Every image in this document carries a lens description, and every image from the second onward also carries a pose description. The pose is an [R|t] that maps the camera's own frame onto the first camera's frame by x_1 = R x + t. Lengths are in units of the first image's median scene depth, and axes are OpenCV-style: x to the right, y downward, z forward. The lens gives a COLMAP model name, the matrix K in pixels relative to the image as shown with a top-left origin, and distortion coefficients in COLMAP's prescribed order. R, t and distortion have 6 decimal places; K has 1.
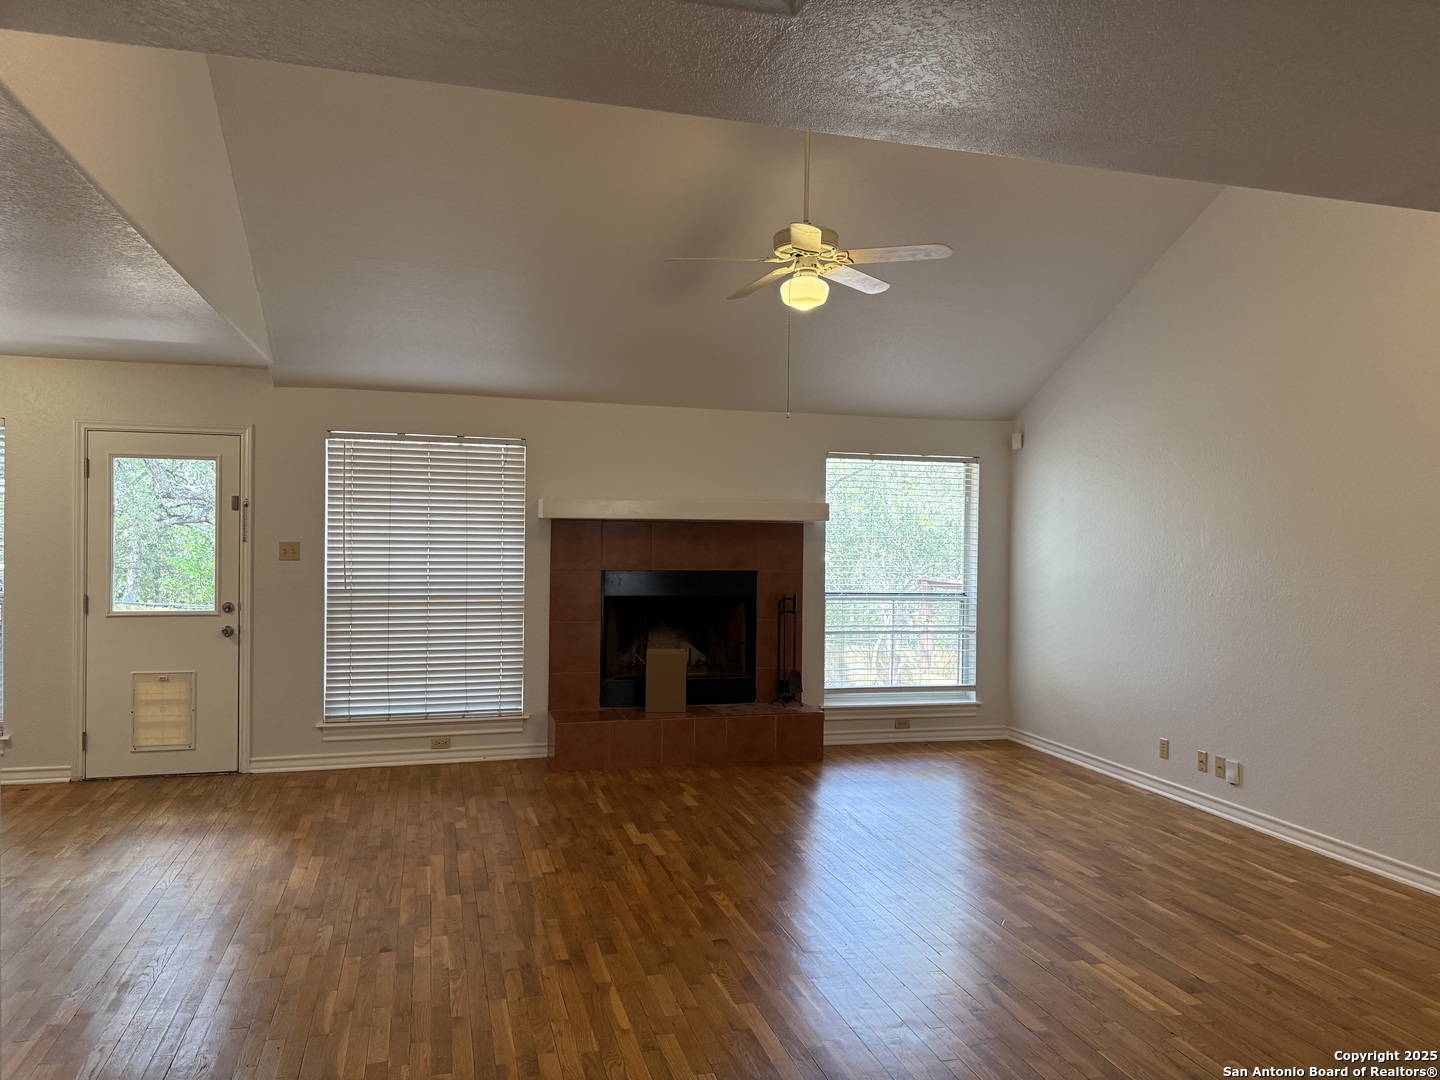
lens RADIAL K [[1013.8, 0, 719.9], [0, 1013.8, 547.8], [0, 0, 1]] dist [0.064873, -0.081784]
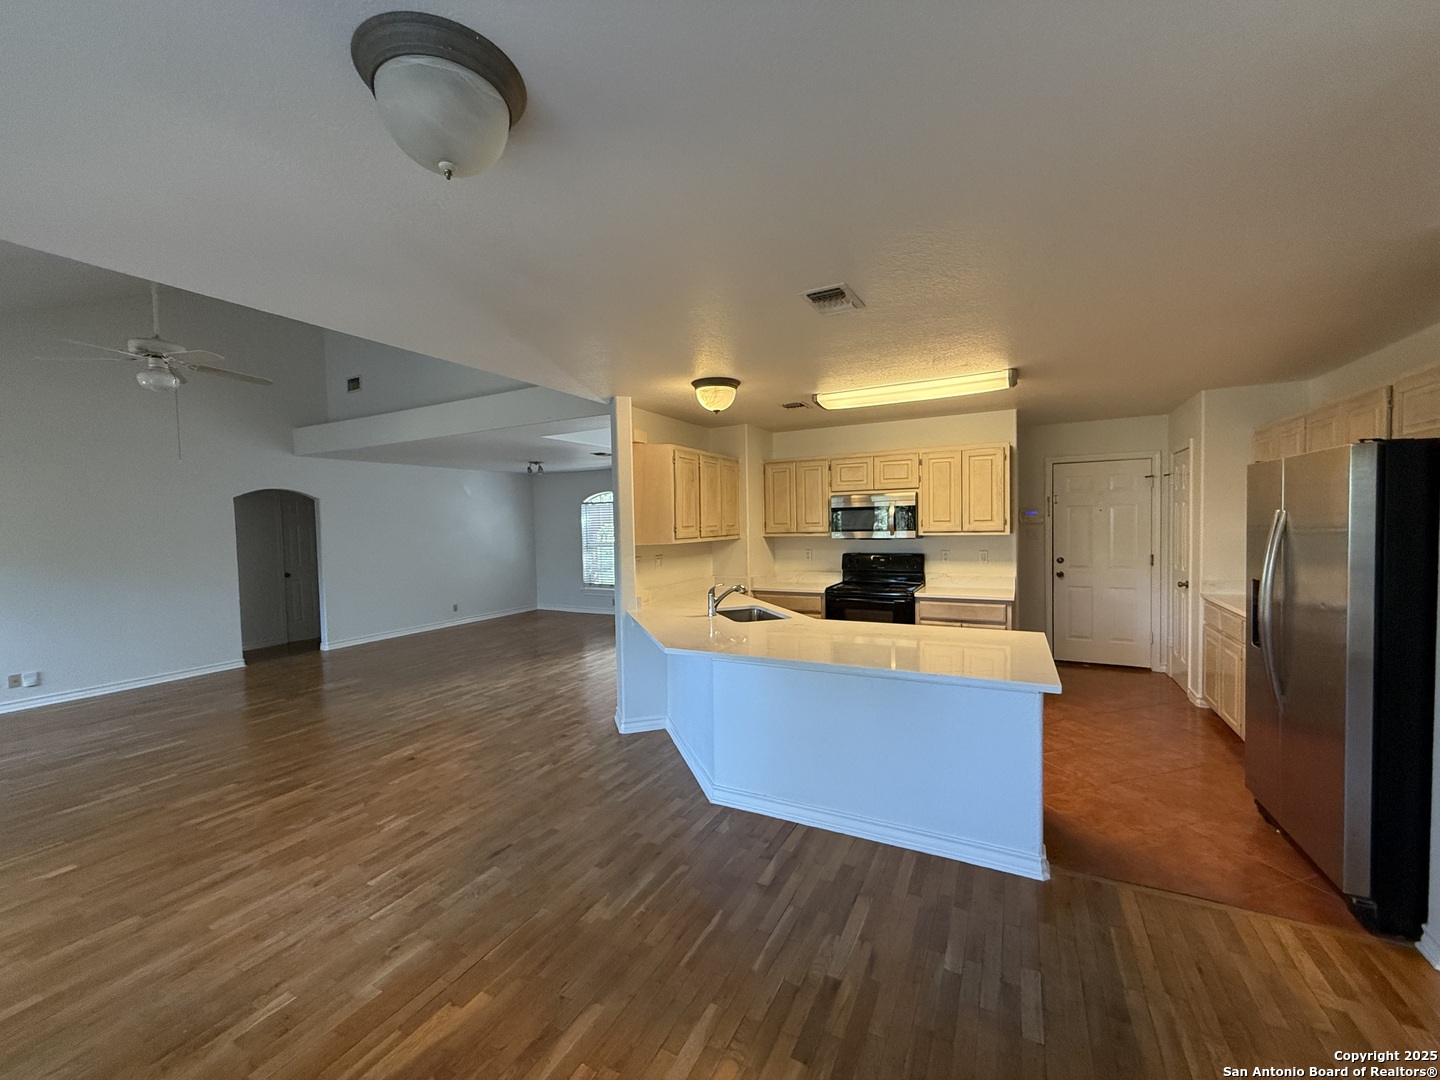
lens RADIAL K [[573.7, 0, 718.3], [0, 573.7, 541.8], [0, 0, 1]] dist [0.001509, 0.000150]
pose [[-0.726841, -0.020606, 0.686497, -1.052988], [0.024152, 0.998165, 0.055532, -0.033579], [-0.686381, 0.056943, -0.725009, 0.990203]]
